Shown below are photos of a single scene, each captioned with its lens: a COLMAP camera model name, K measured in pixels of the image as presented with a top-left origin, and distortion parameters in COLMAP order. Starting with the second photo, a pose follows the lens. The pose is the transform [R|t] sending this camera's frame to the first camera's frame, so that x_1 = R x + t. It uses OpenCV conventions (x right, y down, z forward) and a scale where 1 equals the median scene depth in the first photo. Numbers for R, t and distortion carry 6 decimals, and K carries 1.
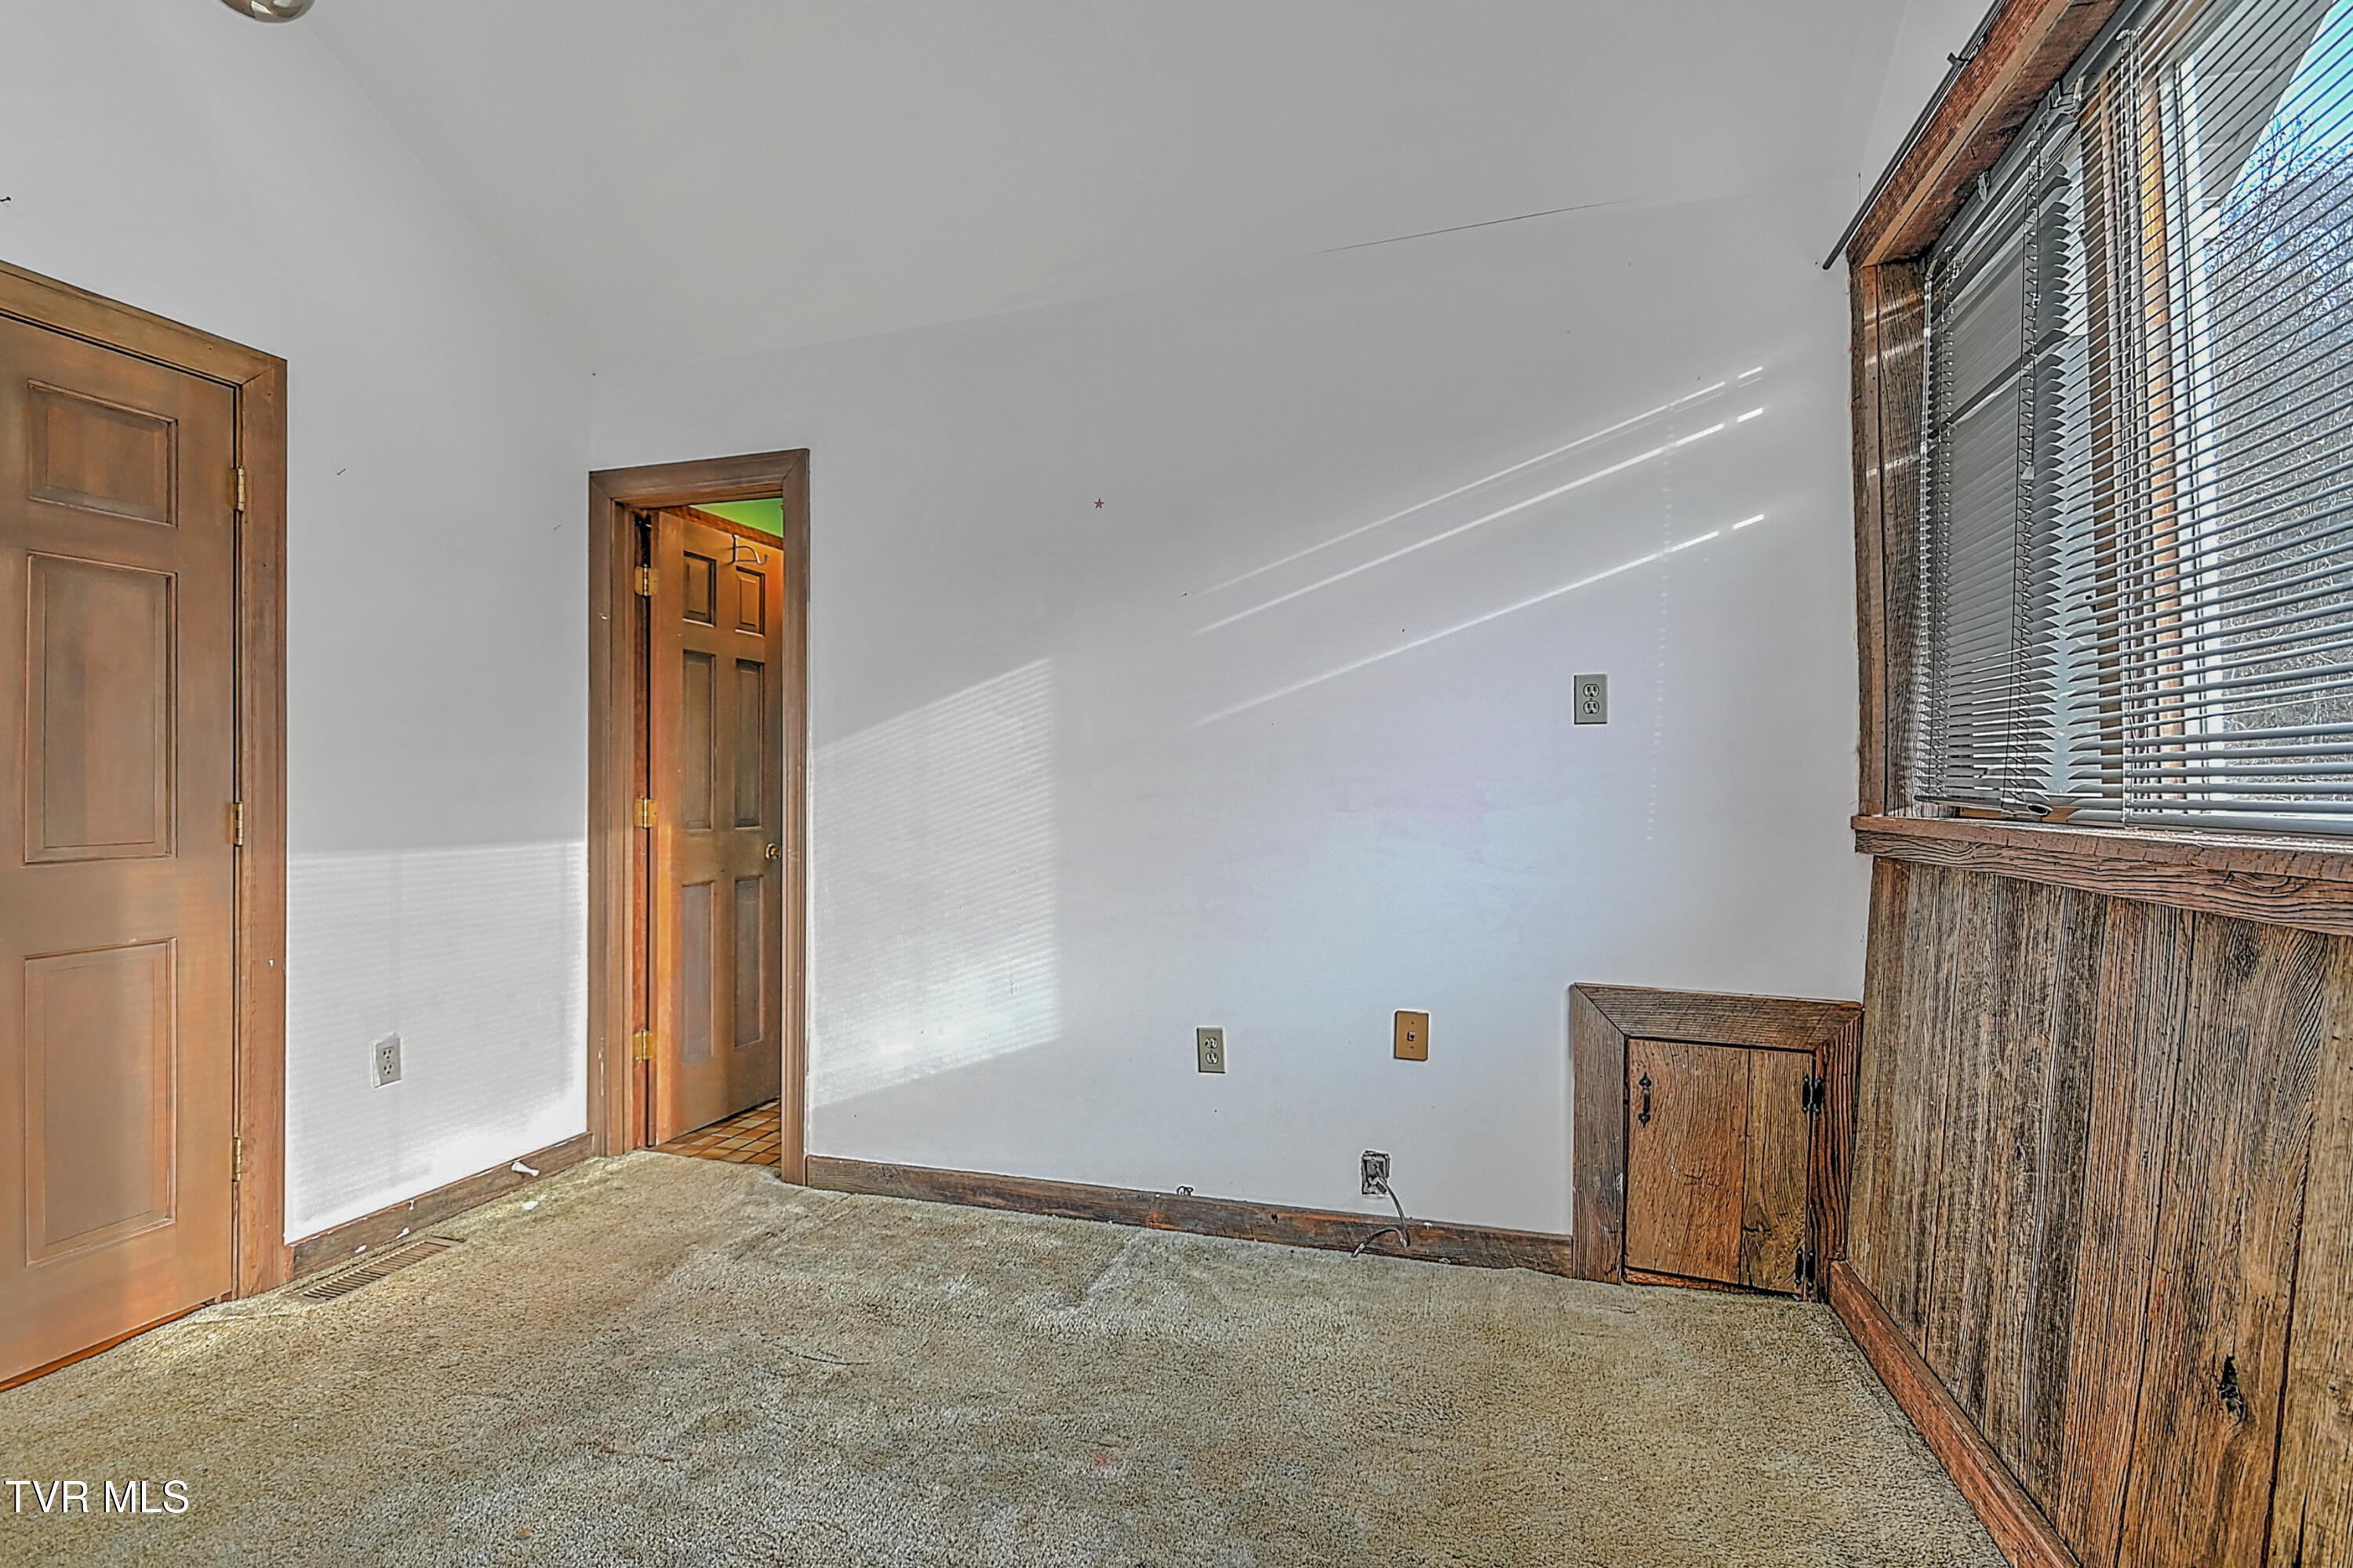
lens RADIAL K [[1073.3, 0, 1168.2], [0, 1073.3, 786.8], [0, 0, 1]] dist [0.012621, -0.001255]
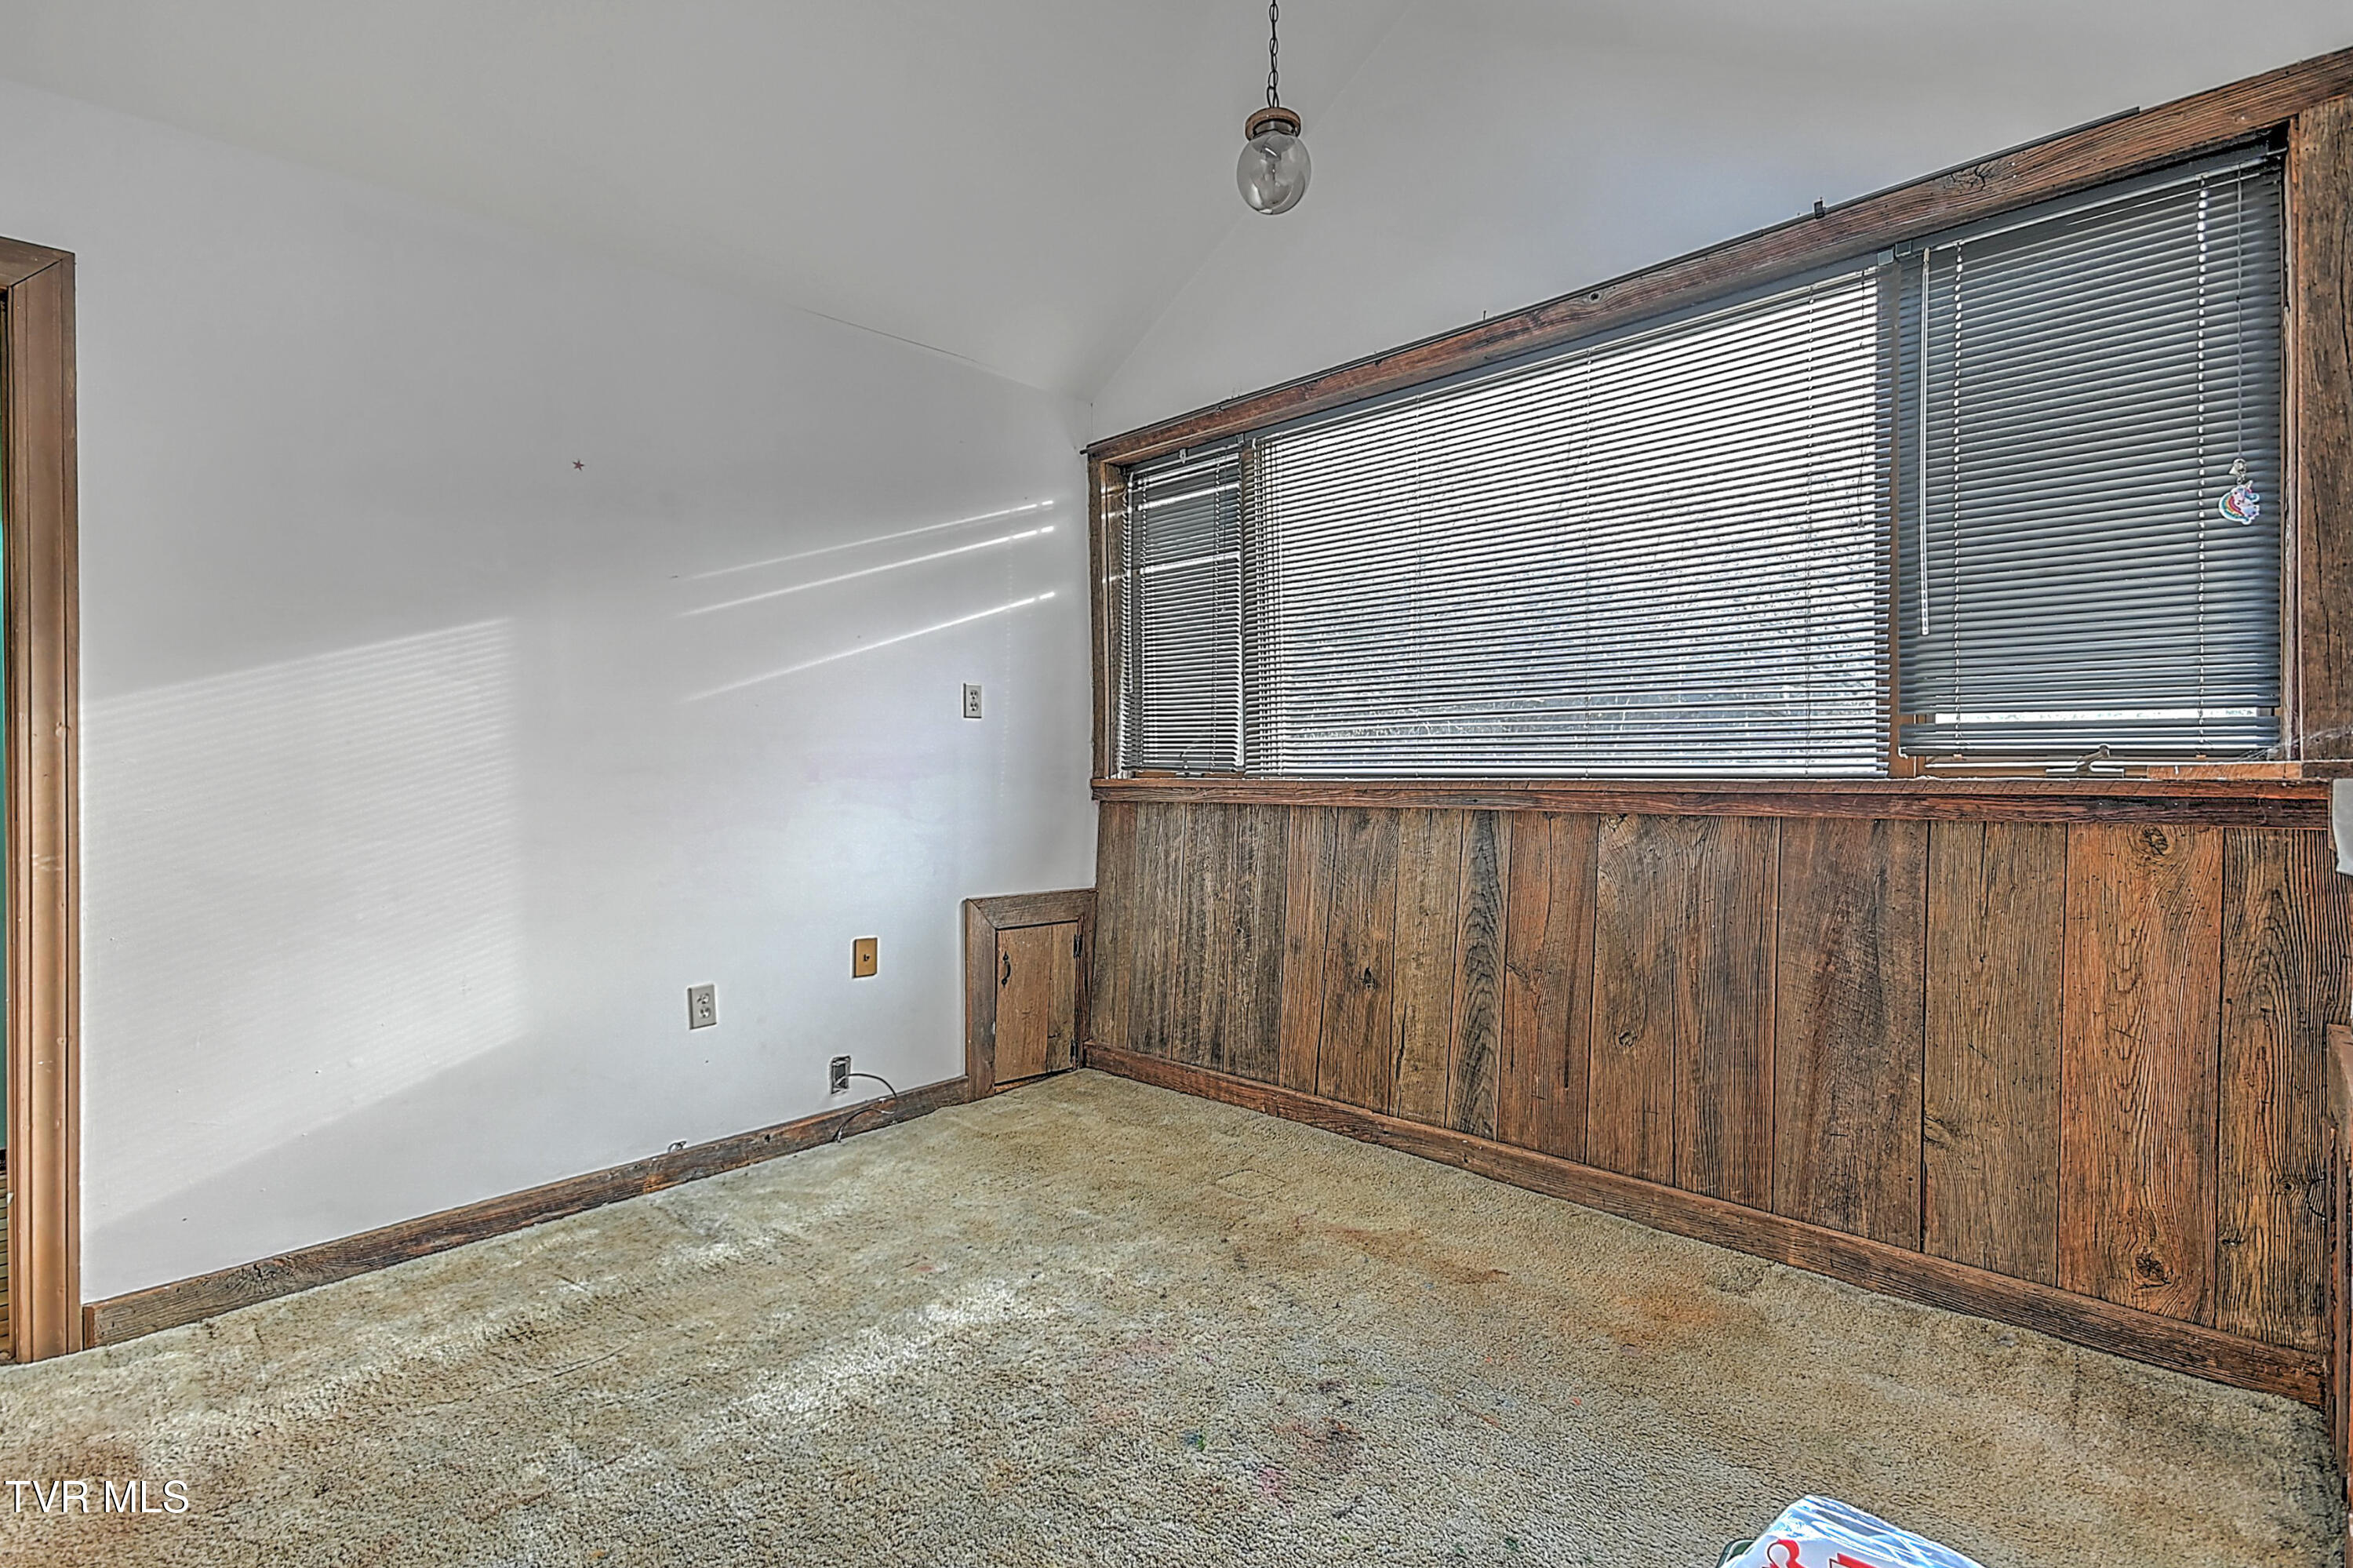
lens RADIAL K [[1105.1, 0, 1174.2], [0, 1105.1, 775.5], [0, 0, 1]] dist [0.018212, -0.000108]
pose [[0.451069, -0.006563, 0.892465, -0.830958], [0.006004, 0.999973, 0.004319, 0.014692], [-0.892469, 0.003410, 0.451096, 0.090784]]
